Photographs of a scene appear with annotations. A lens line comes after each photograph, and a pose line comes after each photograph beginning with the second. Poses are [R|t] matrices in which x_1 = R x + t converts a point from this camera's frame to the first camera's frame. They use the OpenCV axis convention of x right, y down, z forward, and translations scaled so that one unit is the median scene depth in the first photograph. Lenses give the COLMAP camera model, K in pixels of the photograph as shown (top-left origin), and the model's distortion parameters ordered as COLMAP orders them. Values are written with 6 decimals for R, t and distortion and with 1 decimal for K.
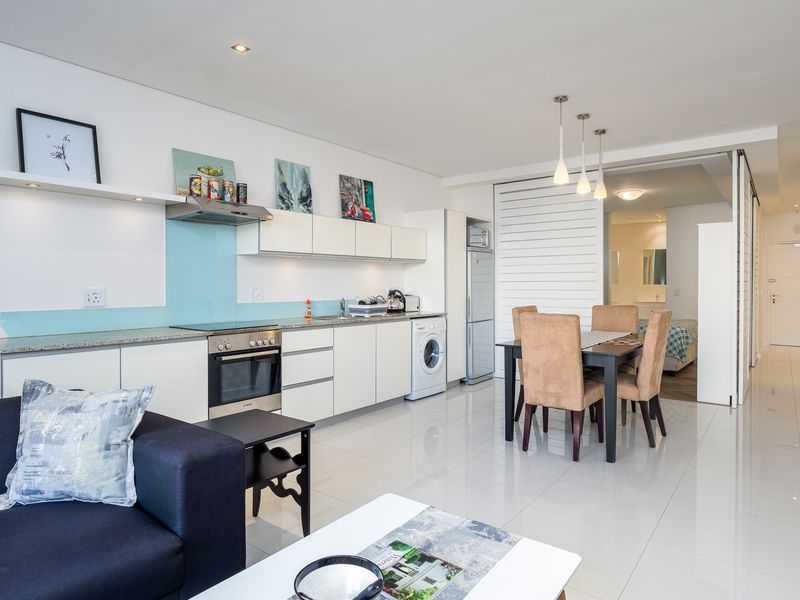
lens RADIAL K [[500.8, 0, 395.9], [0, 500.8, 289.5], [0, 0, 1]] dist [-0.012892, 0.001414]
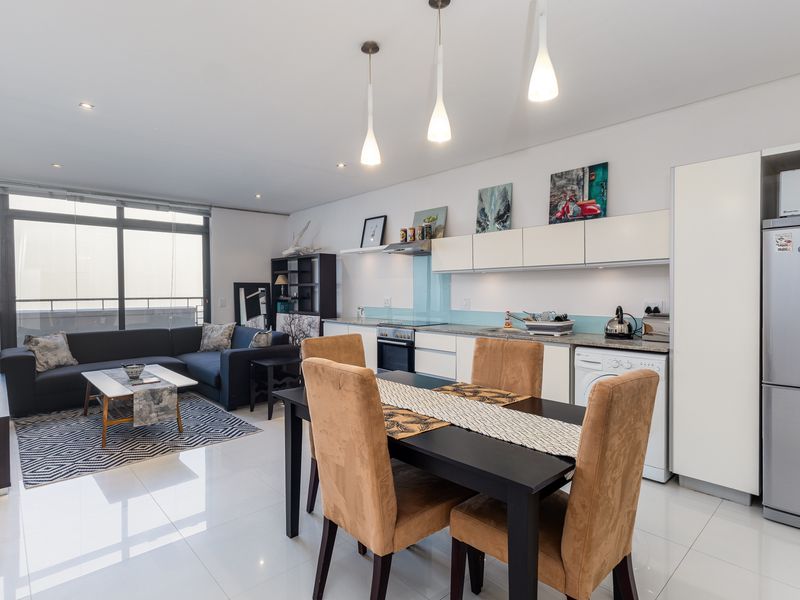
lens RADIAL K [[431.2, 0, 400.0], [0, 431.2, 300.0], [0, 0, 1]] dist [0.003498, 0.000664]
pose [[-0.160119, 0.022151, -0.986849, 0.757783], [-0.007684, 0.999690, 0.023686, -0.022829], [0.987068, 0.011376, -0.159899, 0.928089]]
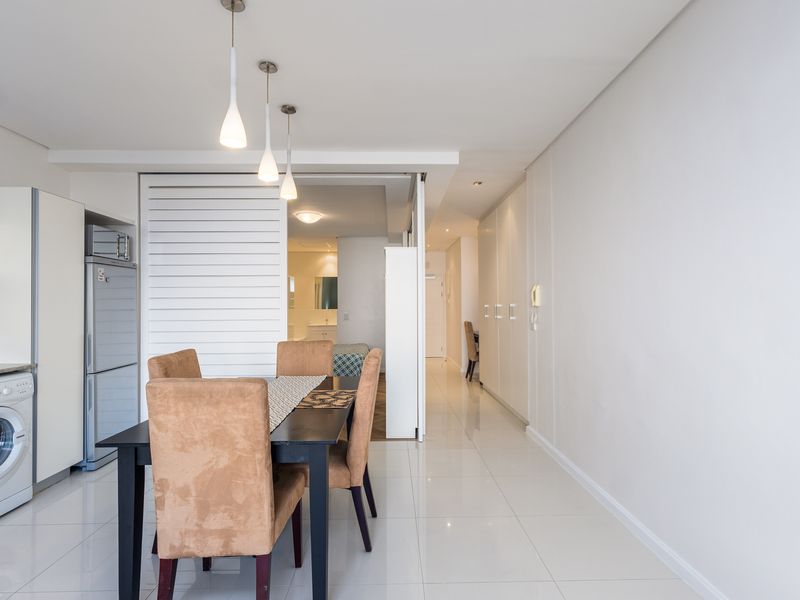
lens RADIAL K [[431.2, 0, 400.0], [0, 431.2, 300.0], [0, 0, 1]] dist [0.003498, 0.000664]
pose [[0.777742, 0.007105, 0.628544, 0.136155], [0.010169, 0.999663, -0.023883, -0.014839], [-0.628502, 0.024966, 0.777407, 0.401077]]
